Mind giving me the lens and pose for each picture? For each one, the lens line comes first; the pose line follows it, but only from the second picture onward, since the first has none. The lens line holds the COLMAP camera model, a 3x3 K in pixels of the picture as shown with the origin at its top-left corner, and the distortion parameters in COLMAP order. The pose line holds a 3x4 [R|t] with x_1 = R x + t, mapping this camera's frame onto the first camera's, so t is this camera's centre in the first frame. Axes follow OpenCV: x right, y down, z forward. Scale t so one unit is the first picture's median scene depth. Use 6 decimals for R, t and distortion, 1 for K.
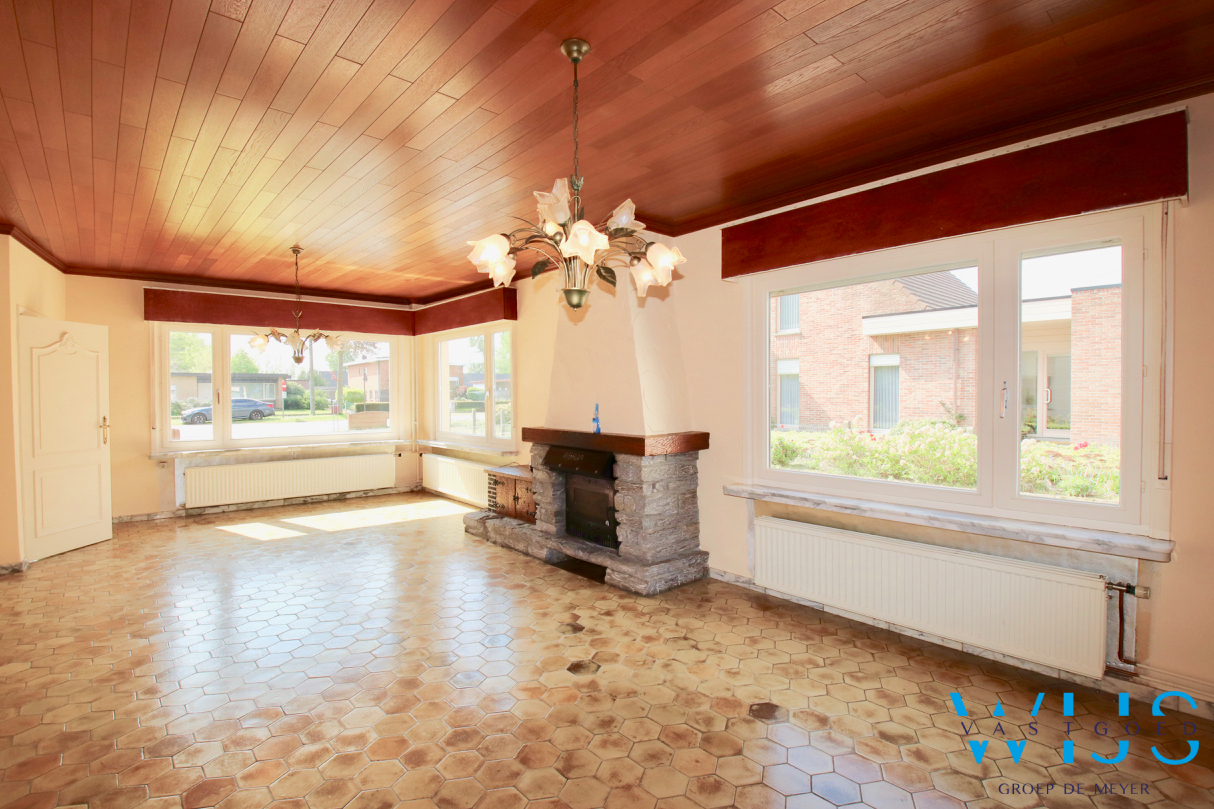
lens RADIAL K [[559.7, 0, 608.4], [0, 559.7, 391.3], [0, 0, 1]] dist [-0.010991, 0.000676]
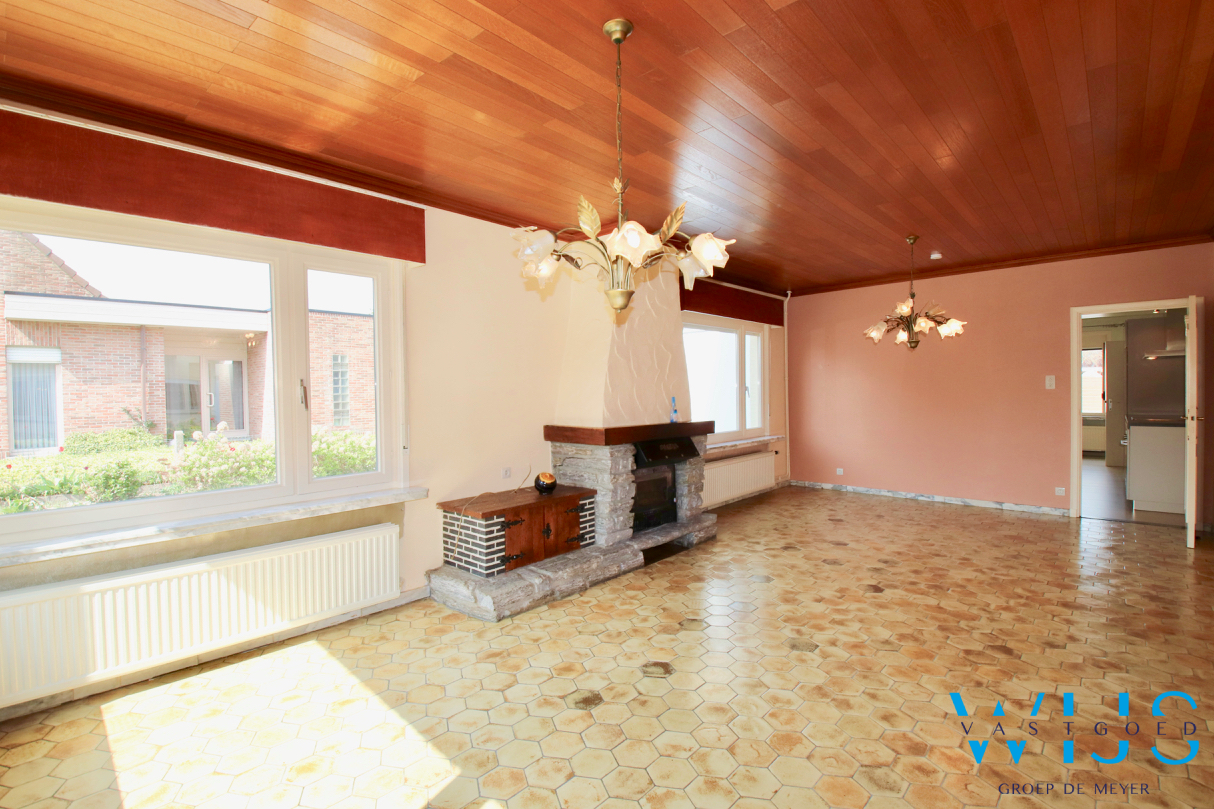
lens RADIAL K [[551.7, 0, 607.0], [0, 551.7, 404.5], [0, 0, 1]] dist [-0.014190, -0.000557]
pose [[-0.074797, -0.026614, 0.996844, -0.973176], [0.016238, 0.999479, 0.027903, 0.004539], [-0.997067, 0.018274, -0.074326, 1.064822]]
